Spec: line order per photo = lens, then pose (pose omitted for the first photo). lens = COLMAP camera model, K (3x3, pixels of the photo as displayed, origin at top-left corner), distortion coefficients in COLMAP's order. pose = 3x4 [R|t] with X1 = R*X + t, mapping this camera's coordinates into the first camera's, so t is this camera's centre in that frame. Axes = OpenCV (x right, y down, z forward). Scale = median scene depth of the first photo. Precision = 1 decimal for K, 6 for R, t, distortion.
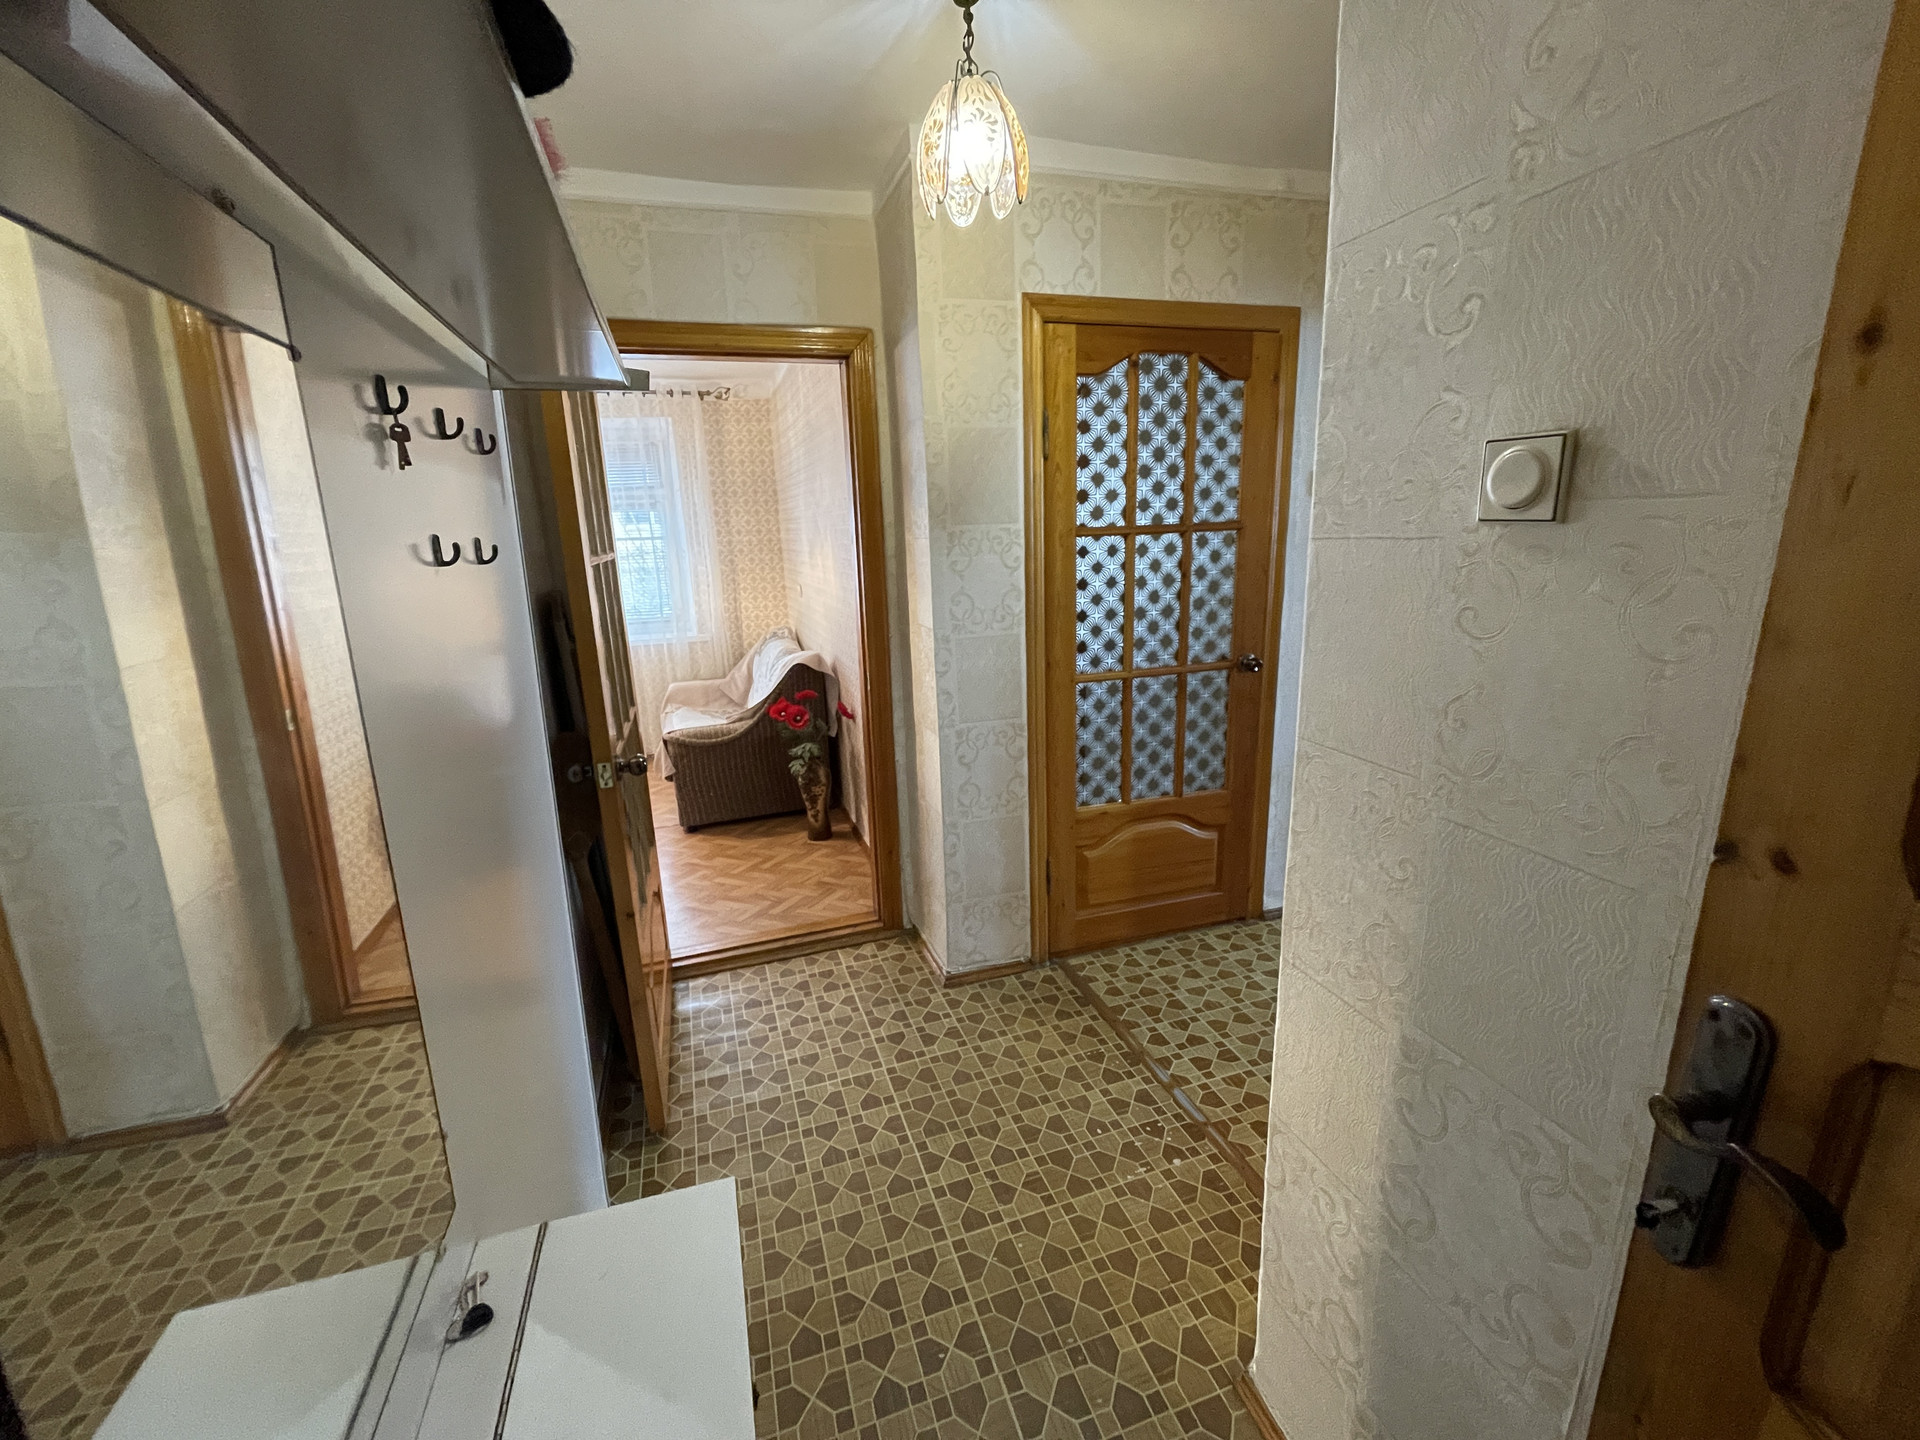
lens RADIAL K [[777.7, 0, 956.1], [0, 777.7, 719.0], [0, 0, 1]] dist [-0.000917, 0.000576]
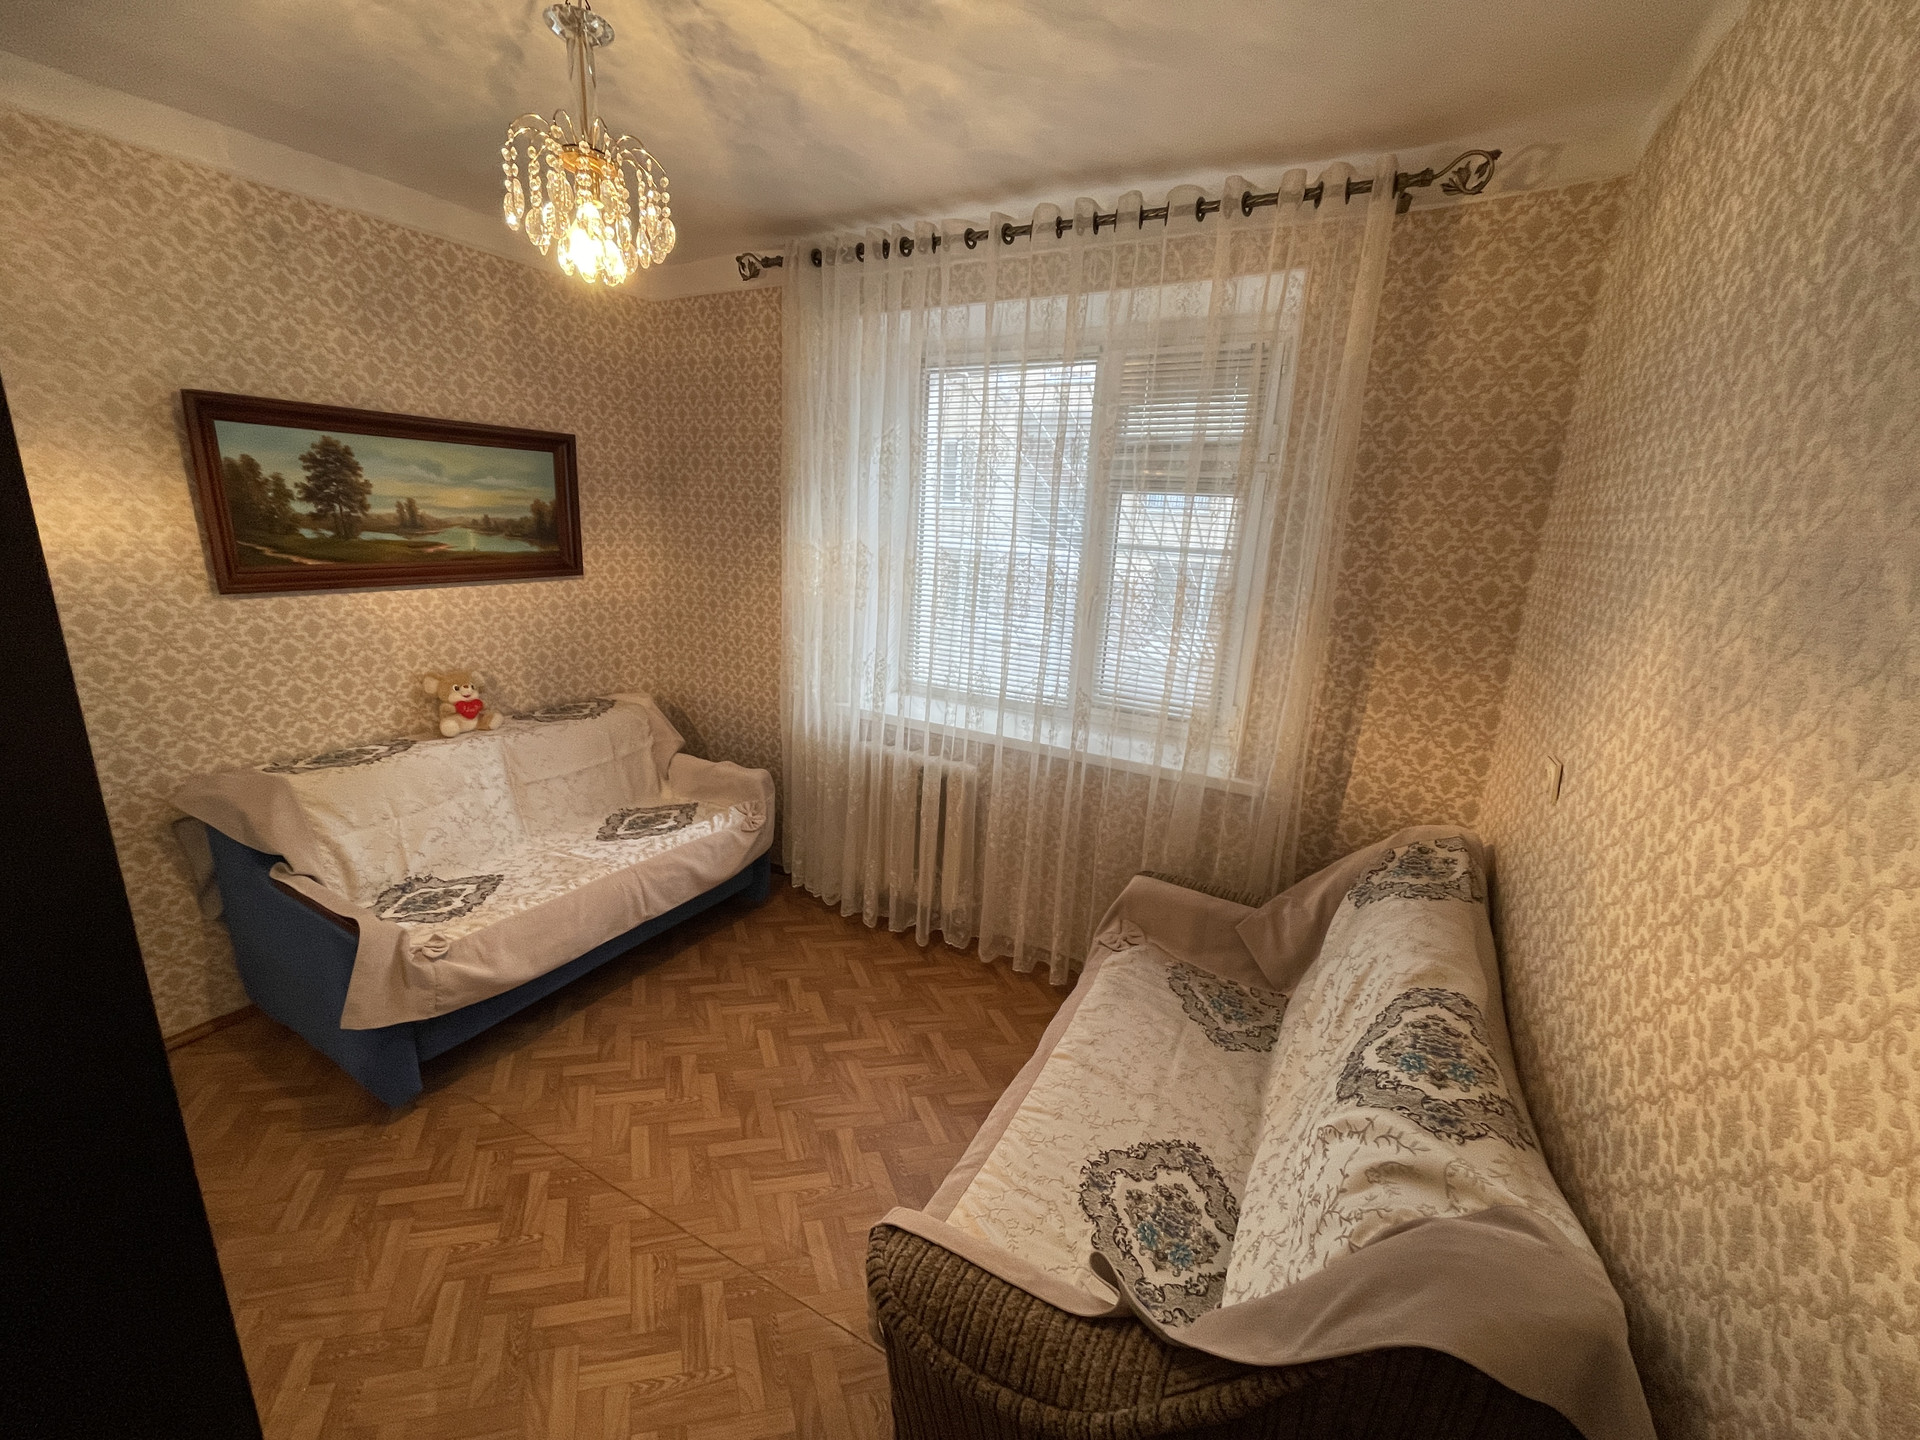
lens RADIAL K [[777.7, 0, 944.3], [0, 777.7, 720.0], [0, 0, 1]] dist [-0.000917, 0.000576]
pose [[0.669023, 0.254746, -0.698221, -0.119670], [-0.234993, 0.963736, 0.126452, -0.134073], [0.705114, 0.079478, 0.704626, 0.480304]]
